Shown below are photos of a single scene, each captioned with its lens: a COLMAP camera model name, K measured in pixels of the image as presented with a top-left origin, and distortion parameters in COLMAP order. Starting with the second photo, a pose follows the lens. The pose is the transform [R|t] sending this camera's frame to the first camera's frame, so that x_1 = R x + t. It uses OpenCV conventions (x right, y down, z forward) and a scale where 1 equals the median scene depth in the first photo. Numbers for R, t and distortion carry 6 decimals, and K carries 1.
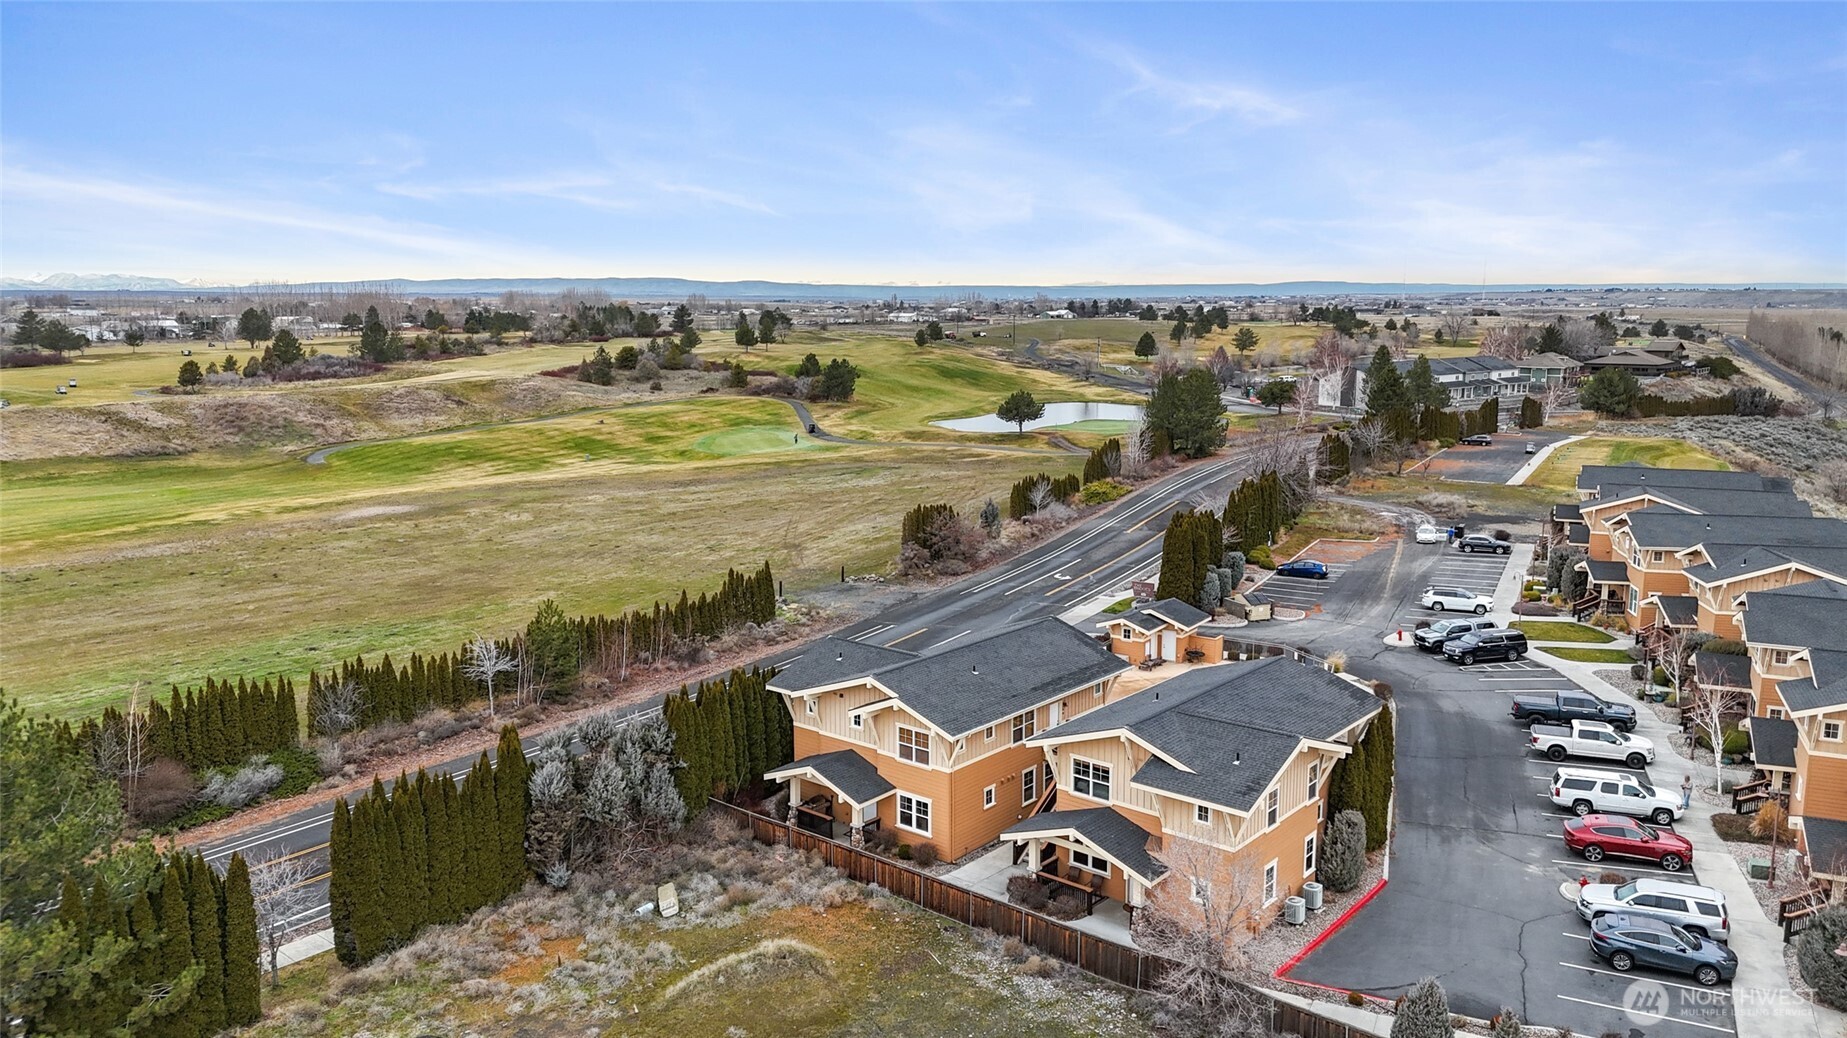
lens RADIAL K [[1343.7, 0, 929.0], [0, 1343.7, 516.3], [0, 0, 1]] dist [0.060334, -0.054899]
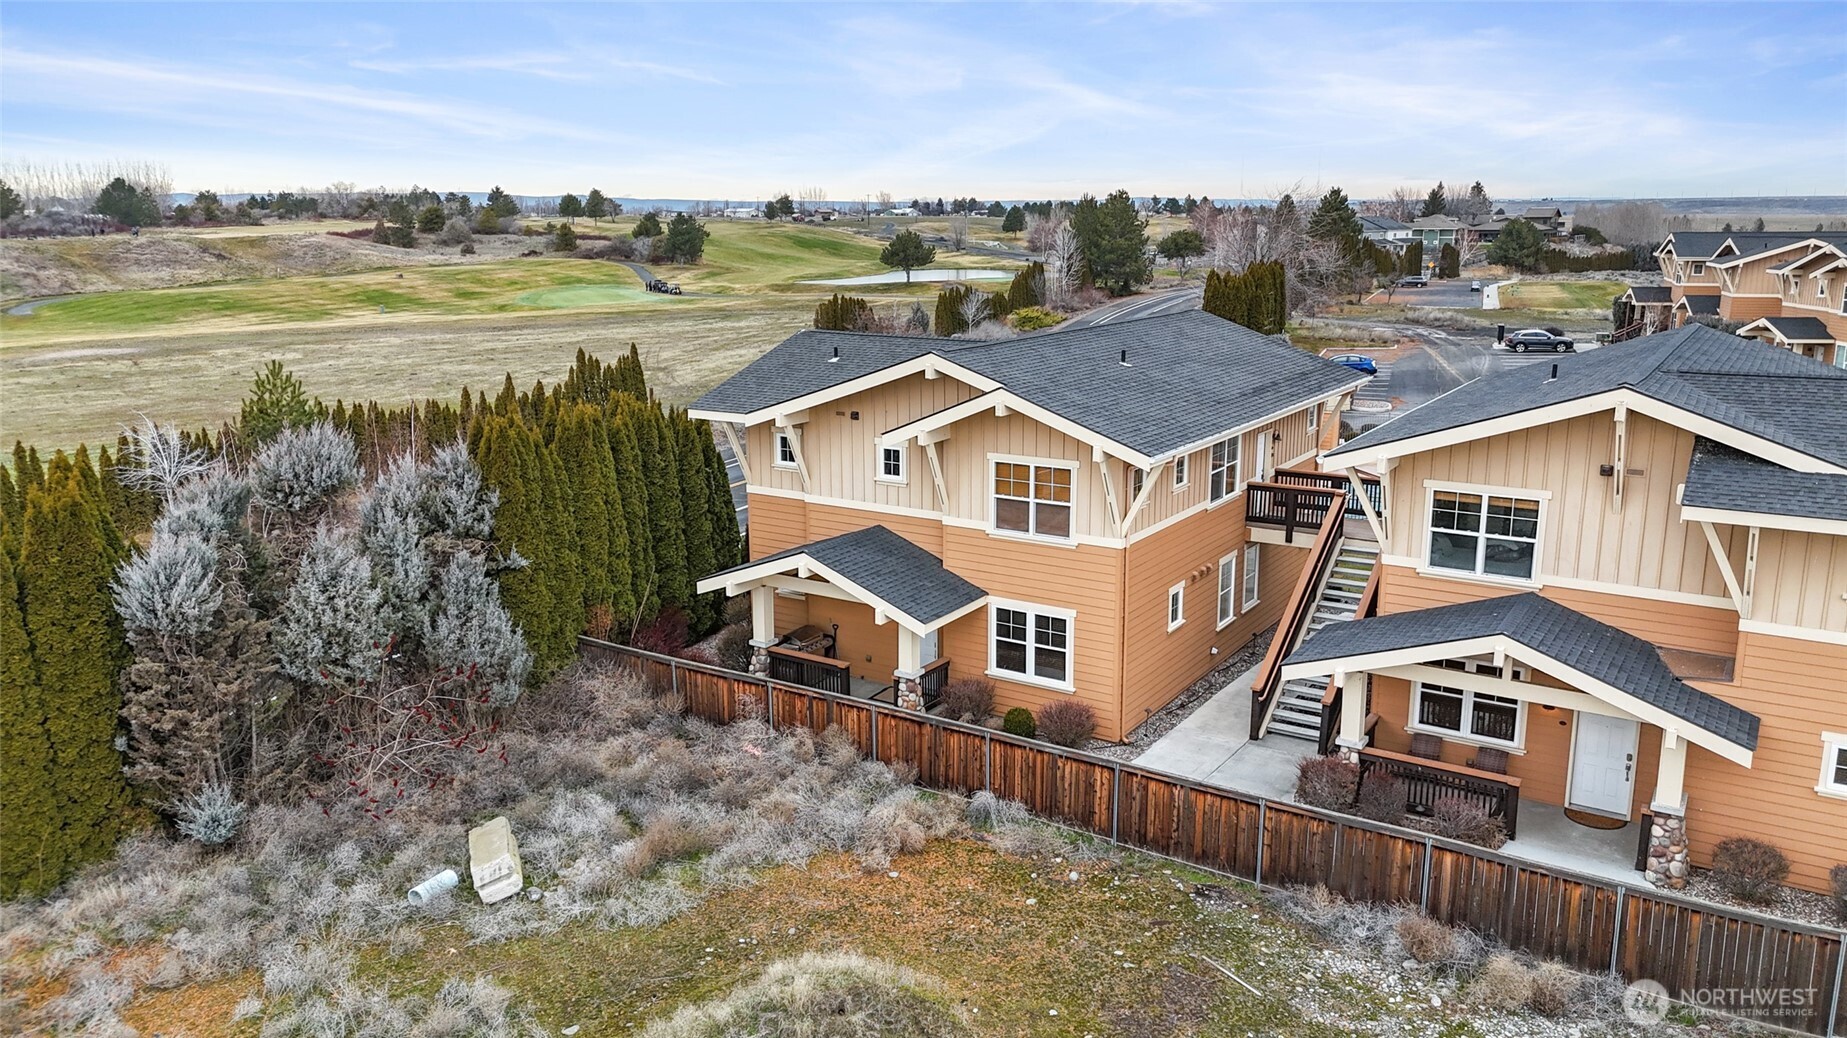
lens RADIAL K [[1343.7, 0, 931.7], [0, 1343.7, 522.9], [0, 0, 1]] dist [0.060334, -0.054899]
pose [[0.992335, -0.028538, 0.120236, -0.099092], [0.020653, 0.997585, 0.066320, 0.144470], [-0.121838, -0.063328, 0.990528, 0.534579]]
